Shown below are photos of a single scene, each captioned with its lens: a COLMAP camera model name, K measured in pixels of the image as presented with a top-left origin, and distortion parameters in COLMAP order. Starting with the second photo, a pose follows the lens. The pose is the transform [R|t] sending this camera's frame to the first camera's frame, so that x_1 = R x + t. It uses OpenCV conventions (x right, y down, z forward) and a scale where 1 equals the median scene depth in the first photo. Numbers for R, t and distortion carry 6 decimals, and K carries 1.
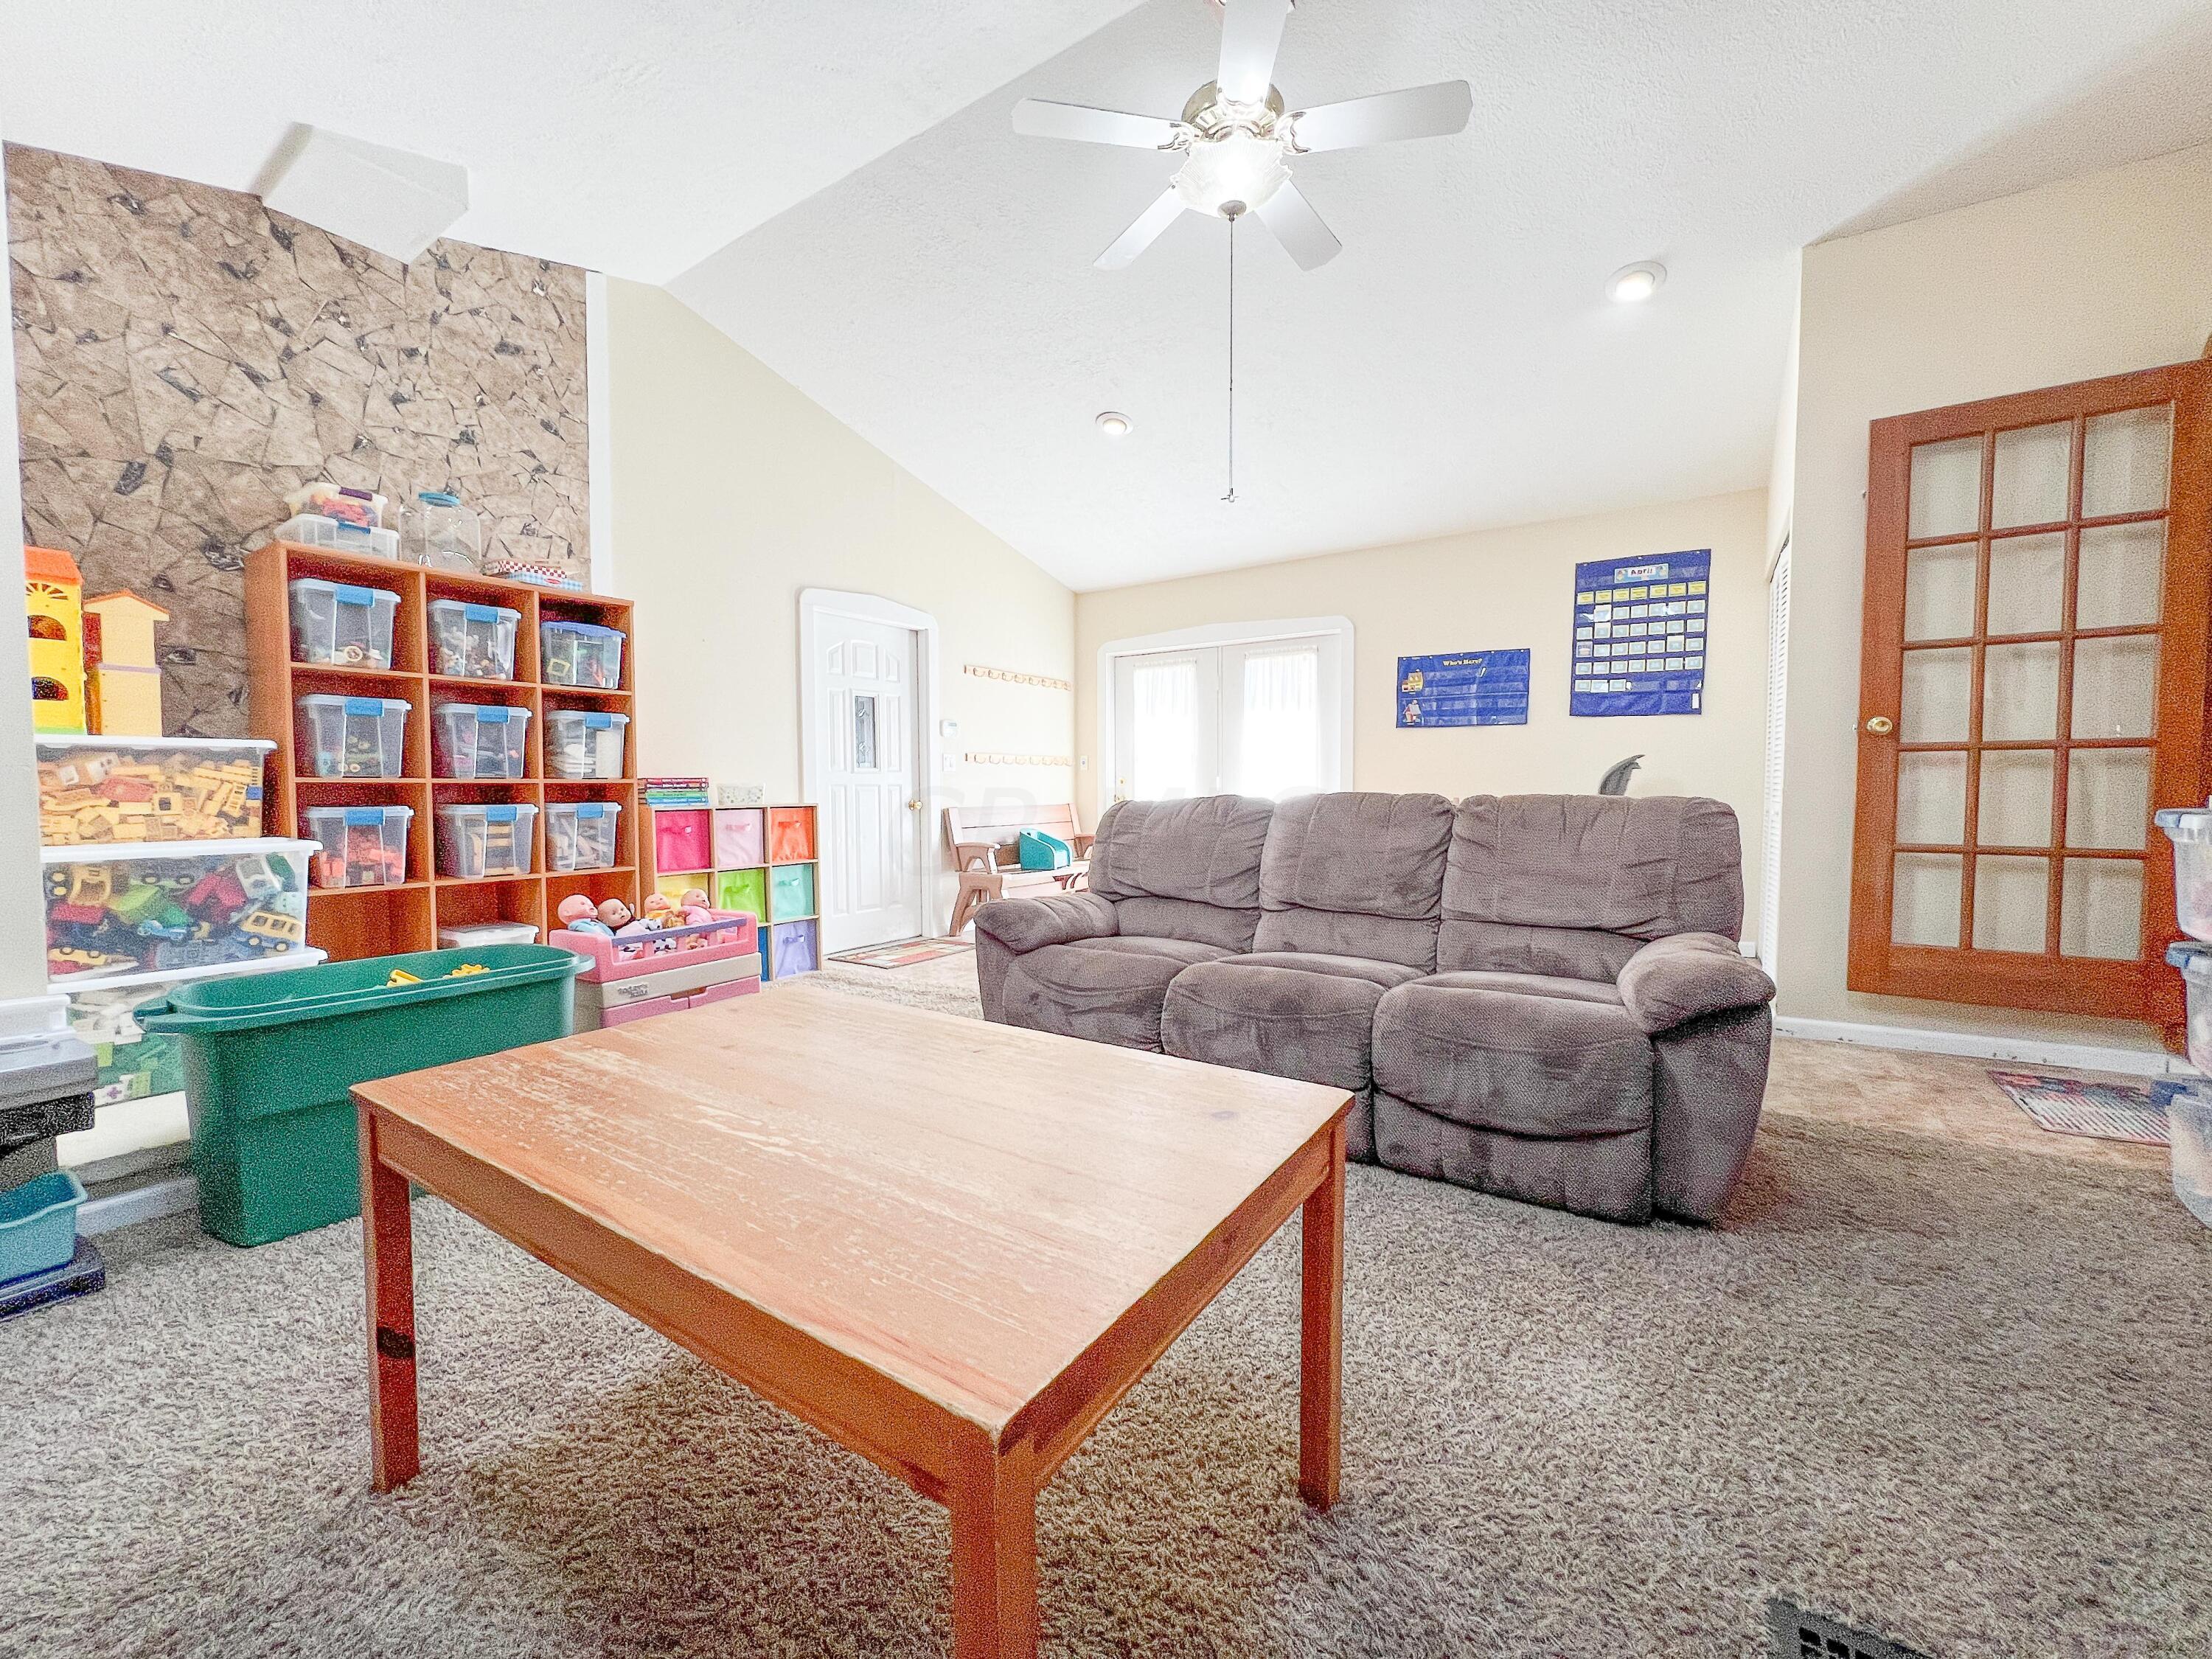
lens RADIAL K [[889.3, 0, 1099.7], [0, 889.3, 821.5], [0, 0, 1]] dist [0.000534, 0.000445]
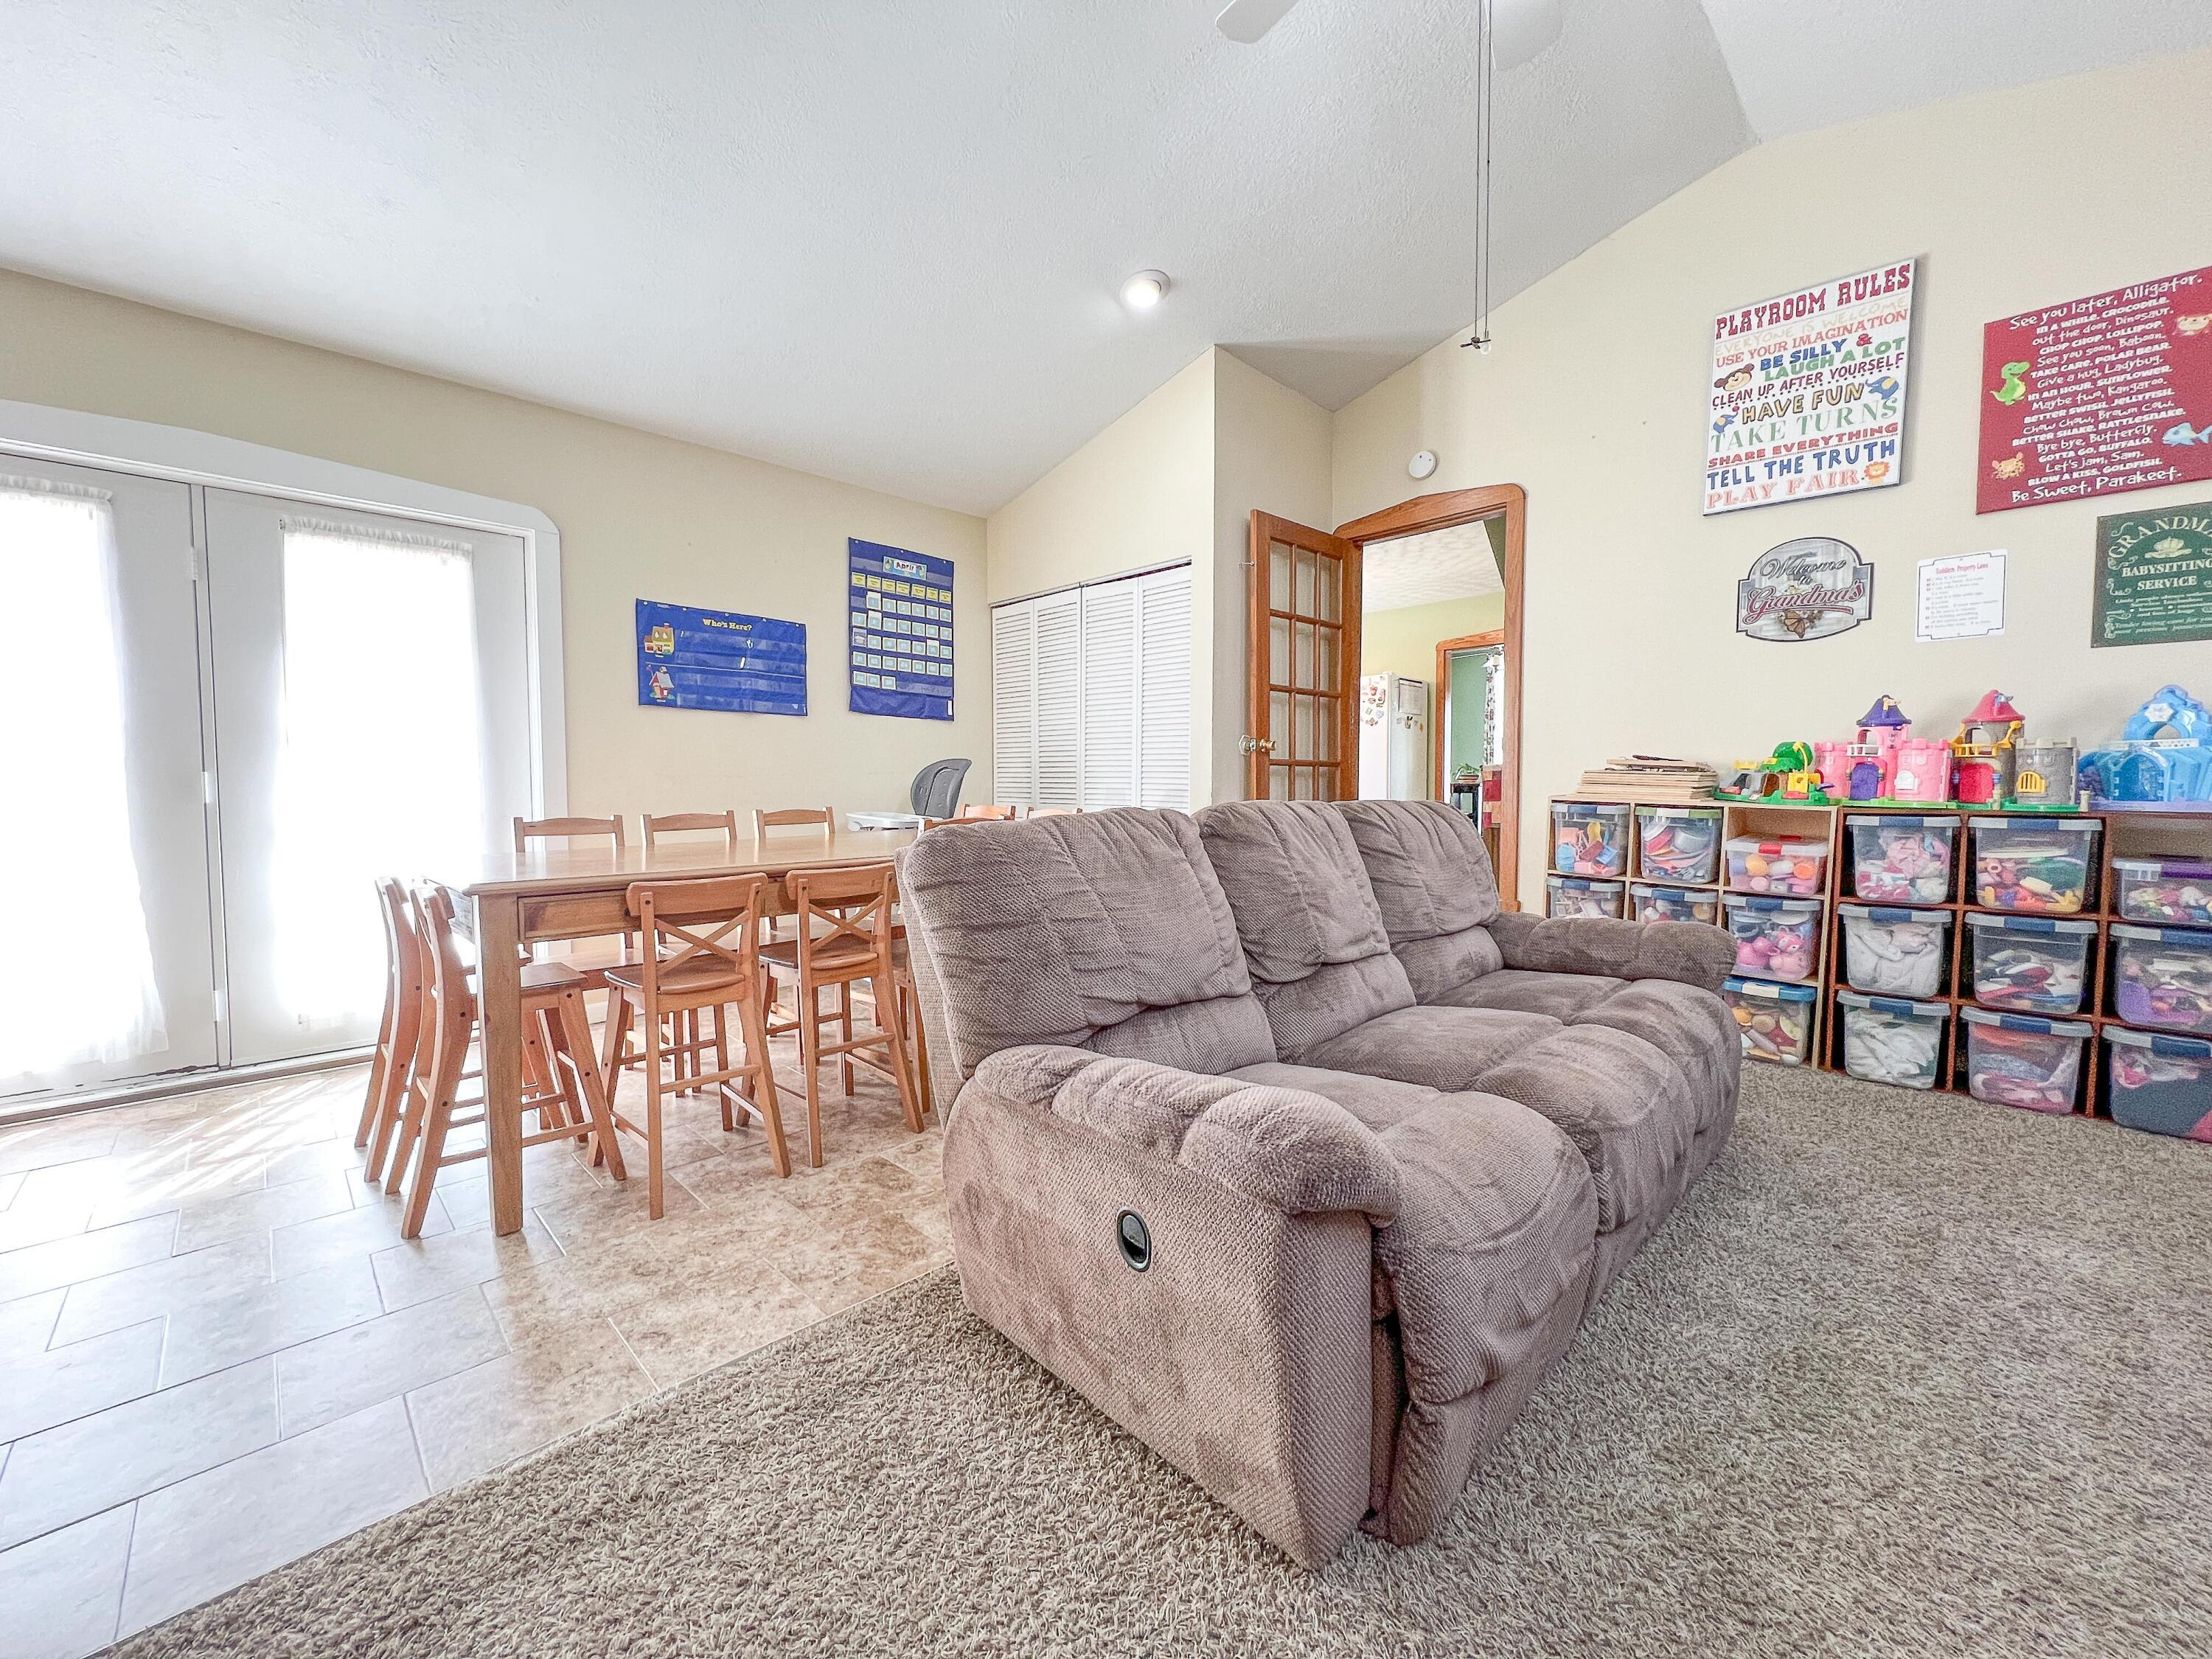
lens RADIAL K [[889.3, 0, 1105.5], [0, 889.3, 824.7], [0, 0, 1]] dist [0.000534, 0.000445]
pose [[0.198955, -0.041561, 0.979127, -0.291166], [0.039381, 0.998632, 0.034387, -0.027883], [-0.979217, 0.031718, 0.200320, 0.598915]]
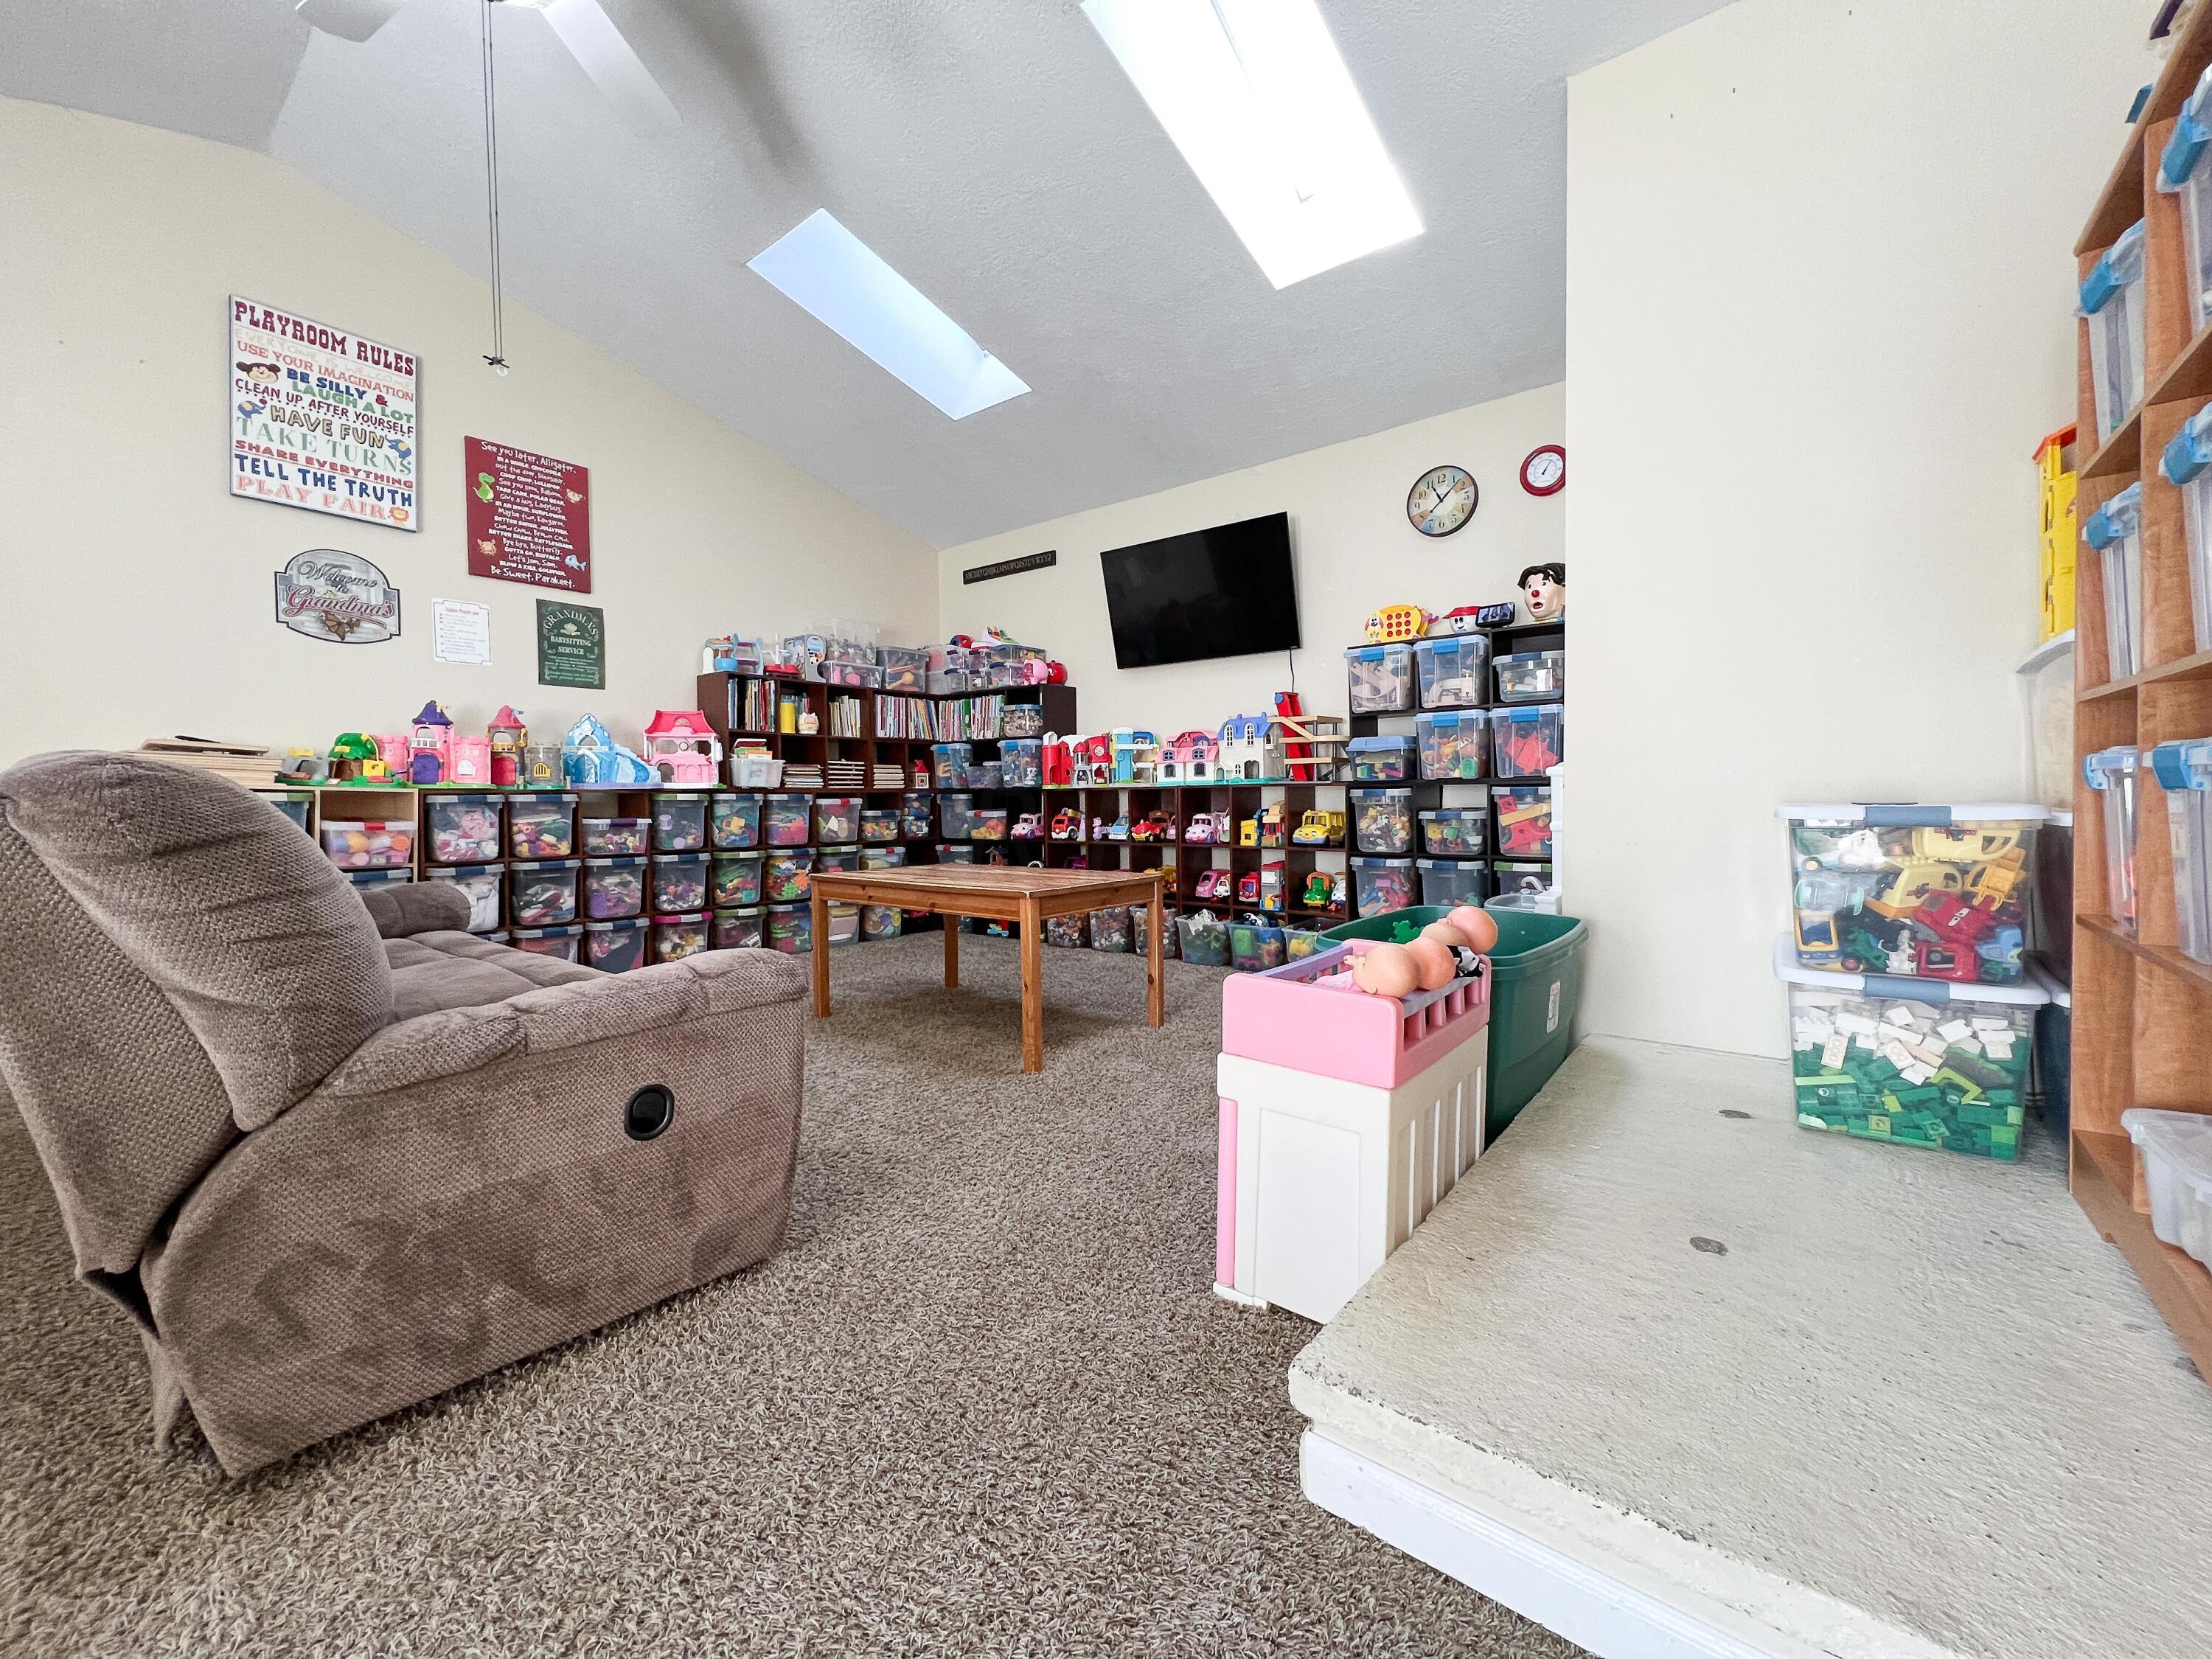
lens RADIAL K [[889.3, 0, 1104.4], [0, 889.3, 827.3], [0, 0, 1]] dist [0.000534, 0.000445]
pose [[-0.996706, 0.011877, 0.080221, -0.249735], [0.017930, 0.997010, 0.075159, -0.019184], [-0.079089, 0.076350, -0.993939, 0.783856]]
